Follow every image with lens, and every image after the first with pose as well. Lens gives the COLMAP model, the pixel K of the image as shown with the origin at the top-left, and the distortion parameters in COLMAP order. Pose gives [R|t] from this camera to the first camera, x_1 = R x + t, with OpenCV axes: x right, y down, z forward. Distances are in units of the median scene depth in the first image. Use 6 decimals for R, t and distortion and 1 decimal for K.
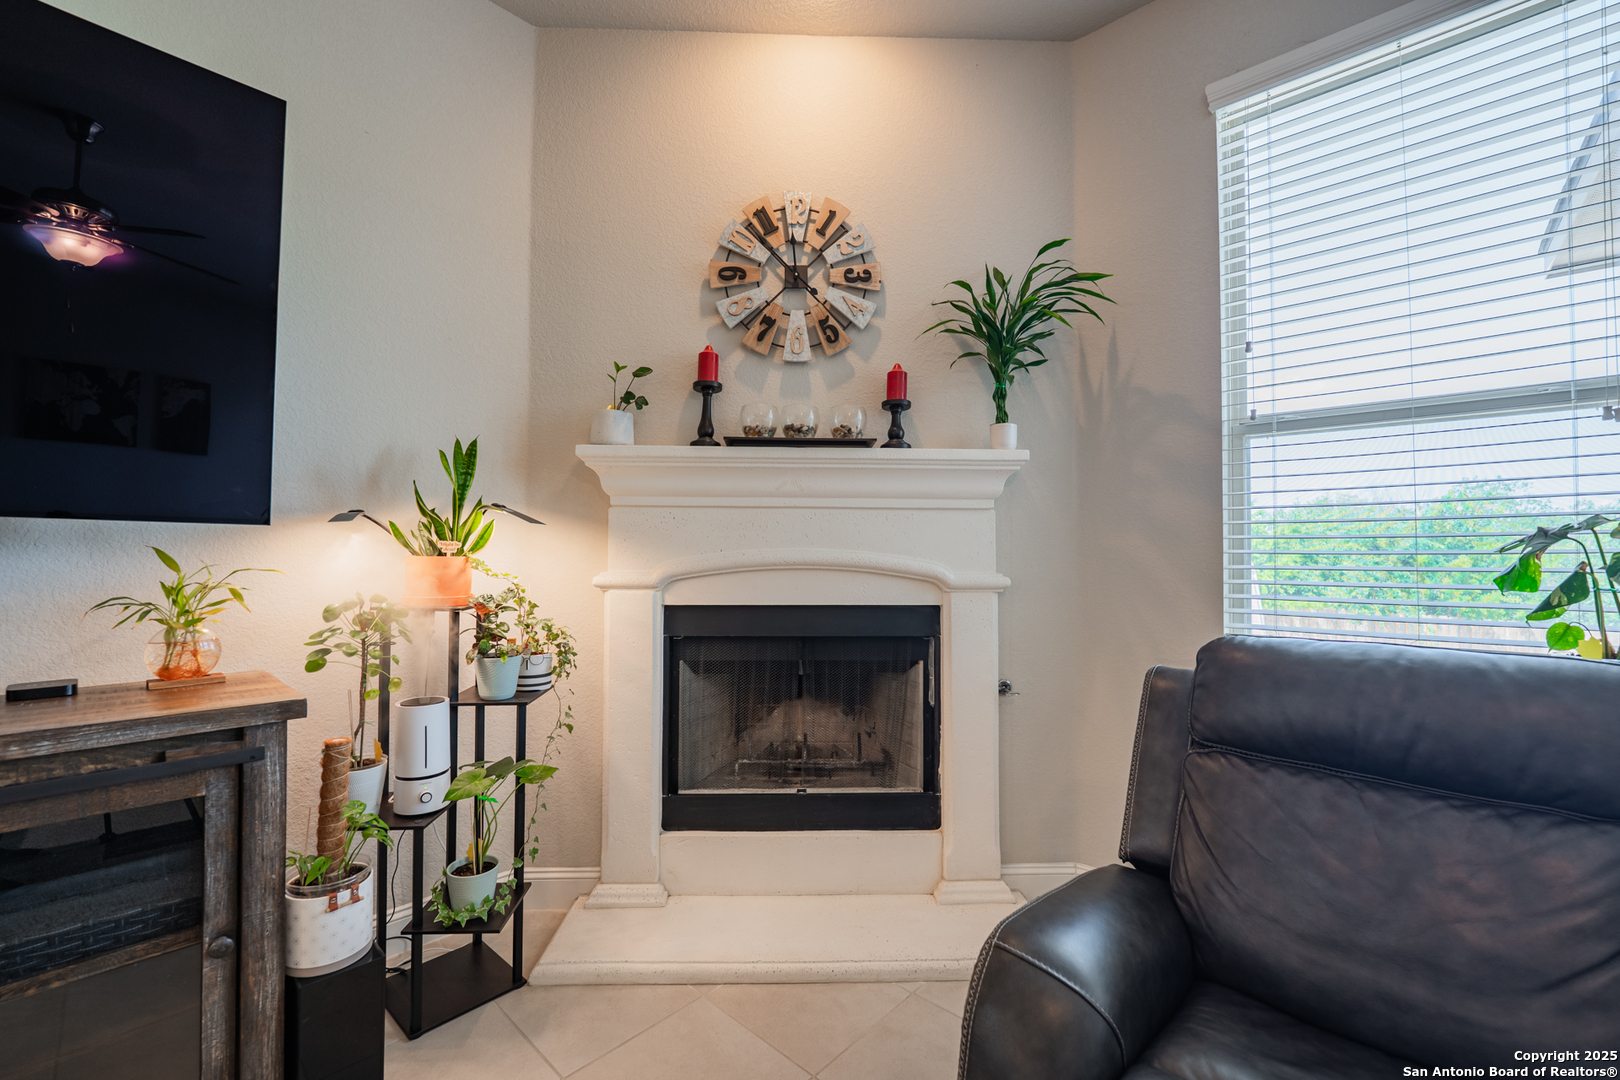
lens RADIAL K [[660.7, 0, 800.9], [0, 660.7, 539.0], [0, 0, 1]] dist [-0.001042, -0.004873]
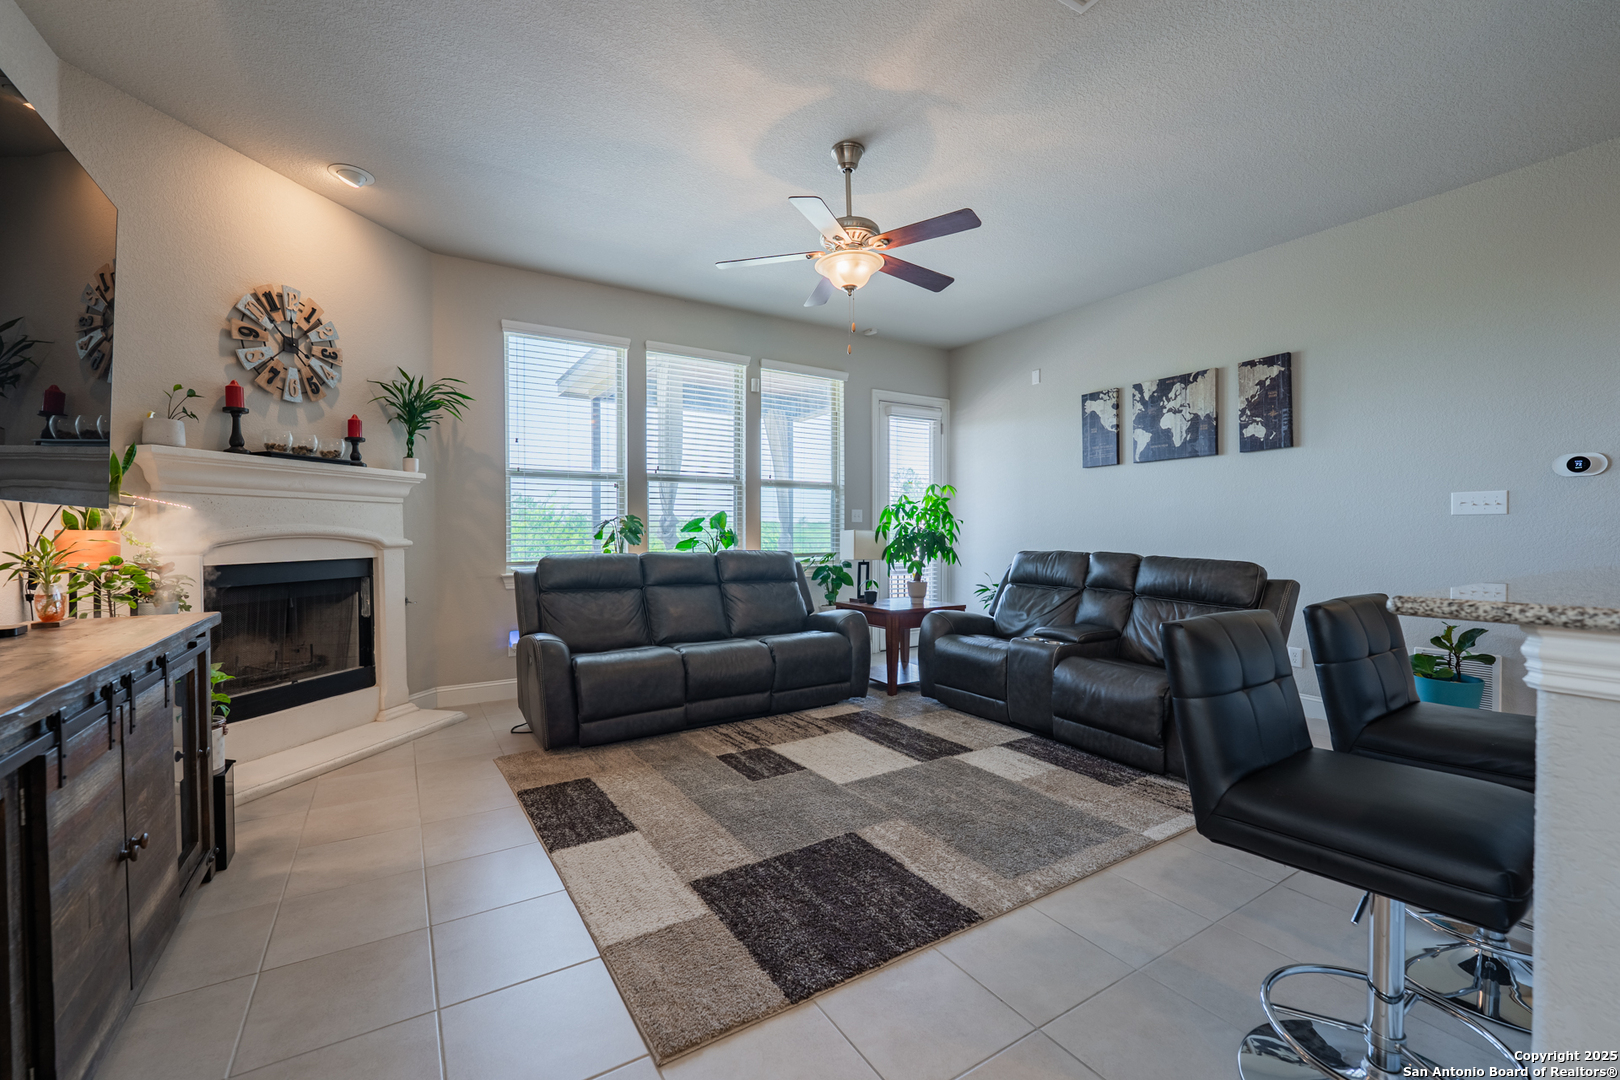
lens RADIAL K [[660.7, 0, 800.9], [0, 660.7, 539.0], [0, 0, 1]] dist [-0.001042, -0.004873]
pose [[0.267093, -0.017150, 0.963518, -1.166911], [-0.022370, 0.999462, 0.023991, -0.015501], [-0.963411, -0.027962, 0.266566, -0.543447]]
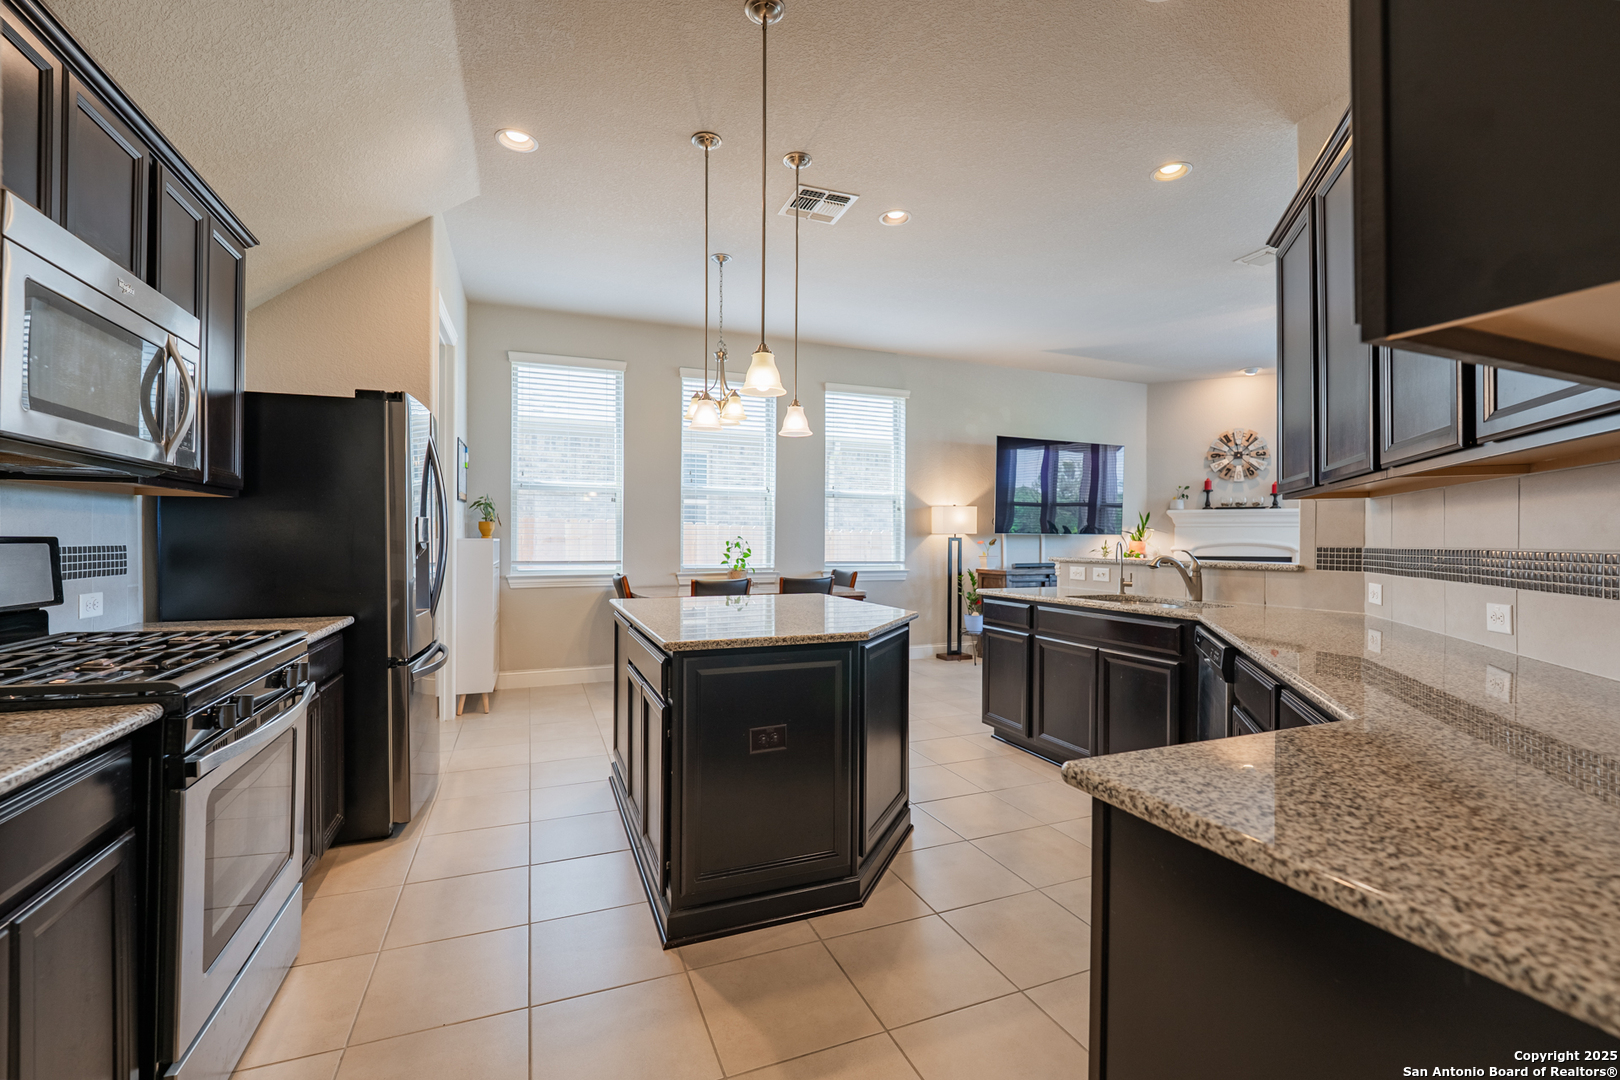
lens RADIAL K [[691.2, 0, 800.2], [0, 691.2, 538.5], [0, 0, 1]] dist [0.000431, -0.006966]
pose [[0.904854, -0.001273, -0.425719, -0.513732], [0.010458, 0.999760, 0.019238, -0.077665], [0.425593, -0.021860, 0.904651, -2.999601]]
